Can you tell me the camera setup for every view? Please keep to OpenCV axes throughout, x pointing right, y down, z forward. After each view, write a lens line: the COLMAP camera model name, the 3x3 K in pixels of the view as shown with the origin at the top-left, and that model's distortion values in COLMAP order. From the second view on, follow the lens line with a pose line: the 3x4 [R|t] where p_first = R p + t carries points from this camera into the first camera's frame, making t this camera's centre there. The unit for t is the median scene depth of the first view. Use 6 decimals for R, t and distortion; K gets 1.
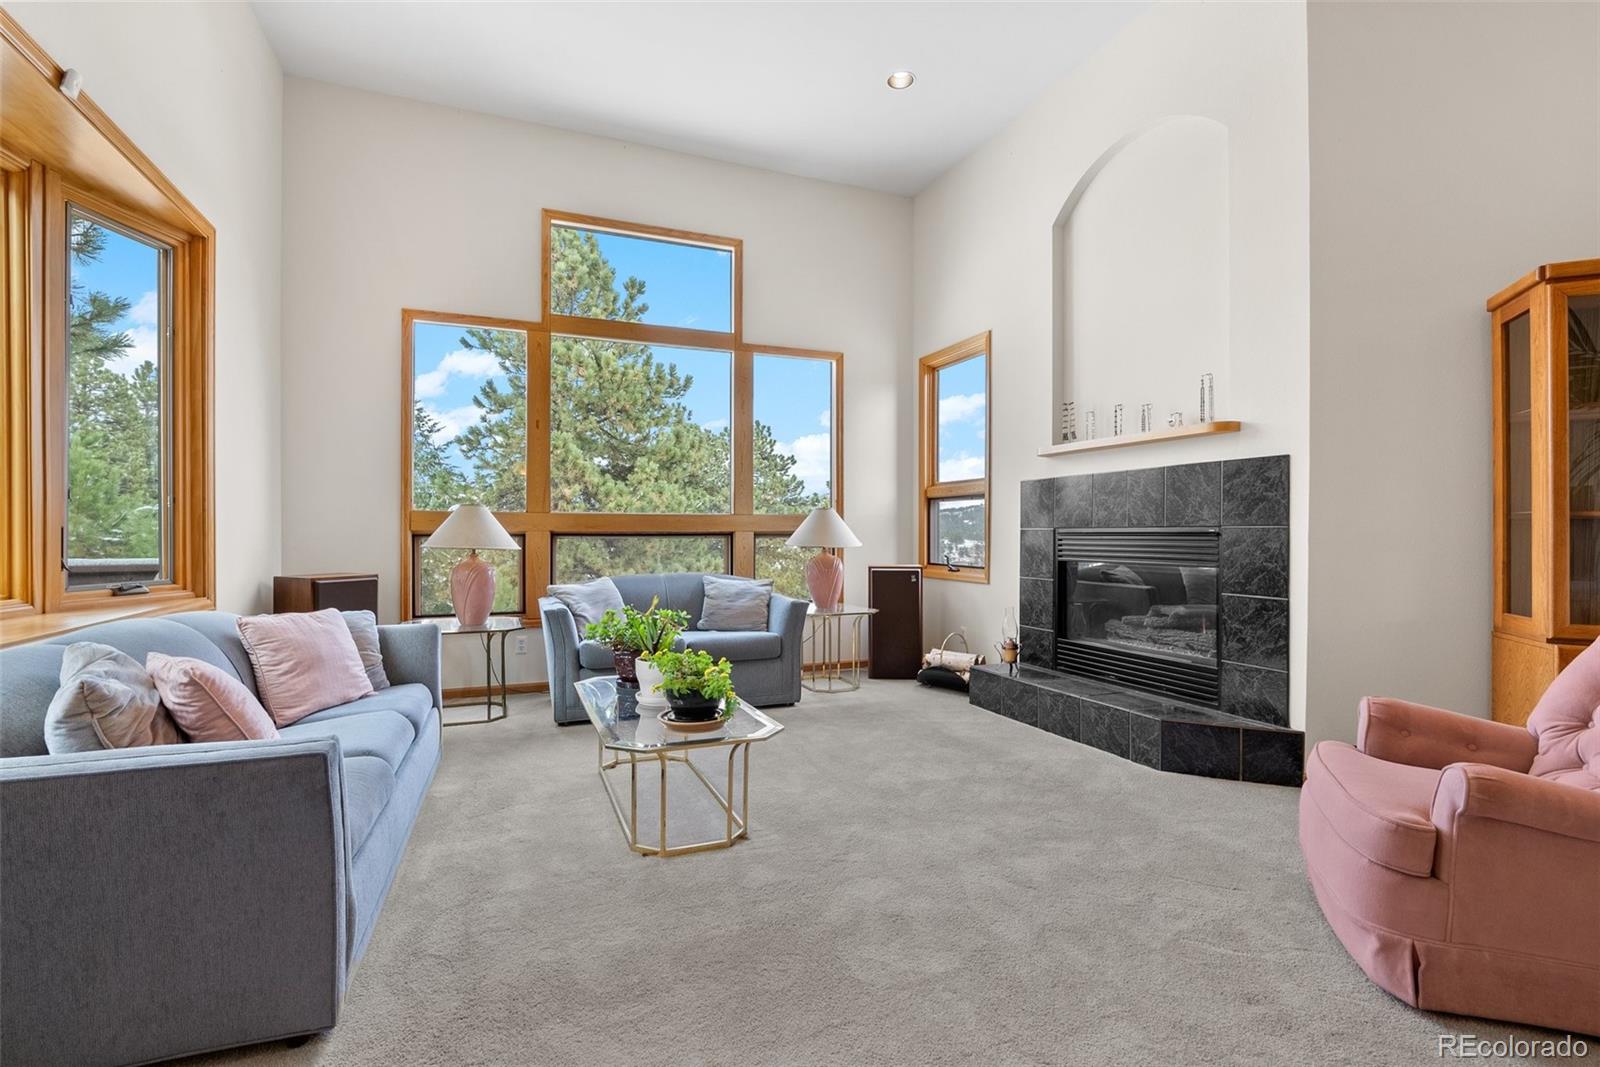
lens RADIAL K [[729.3, 0, 796.4], [0, 729.3, 531.8], [0, 0, 1]] dist [-0.006686, 0.000071]
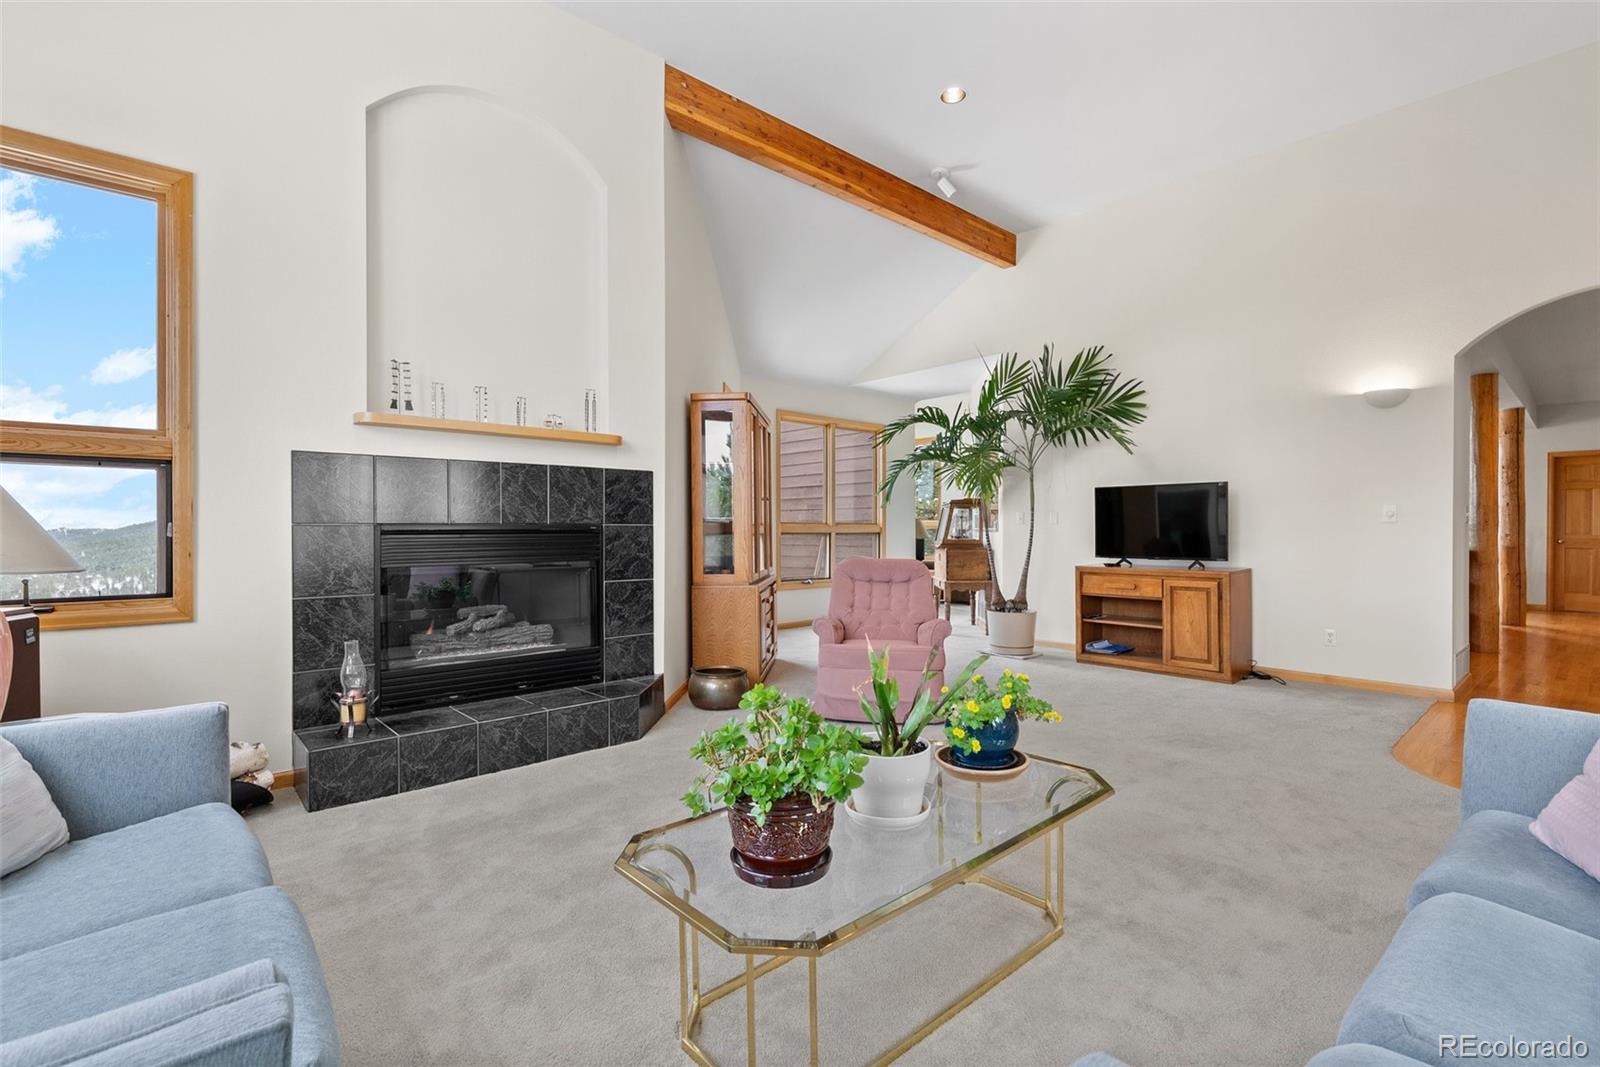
lens RADIAL K [[729.3, 0, 796.4], [0, 729.3, 531.8], [0, 0, 1]] dist [-0.006686, 0.000071]
pose [[-0.326669, -0.005055, 0.945125, -0.476430], [0.001260, 0.999982, 0.005784, -0.001212], [-0.945138, 0.003080, -0.326657, 0.831240]]
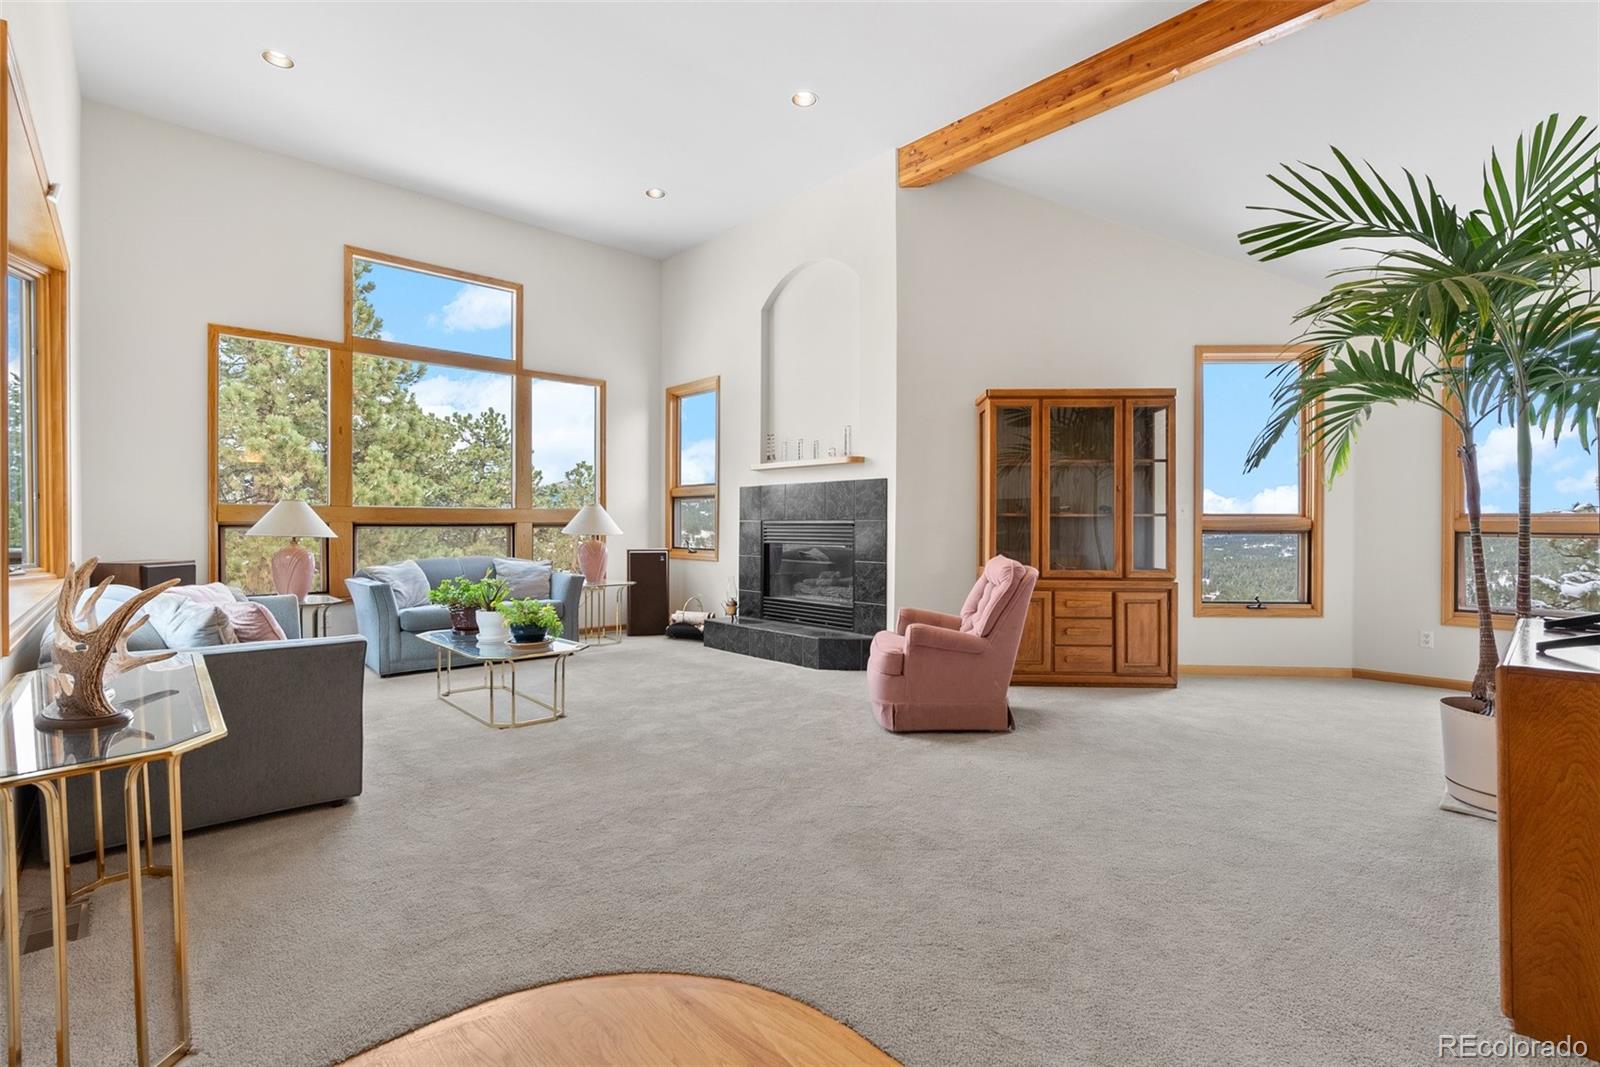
lens RADIAL K [[731.1, 0, 791.5], [0, 731.1, 524.0], [0, 0, 1]] dist [-0.005273, 0.005722]
pose [[0.939392, 0.000716, 0.342843, -0.085624], [-0.001347, 0.999998, 0.001602, -0.000810], [-0.342841, -0.001967, 0.939391, -0.376400]]
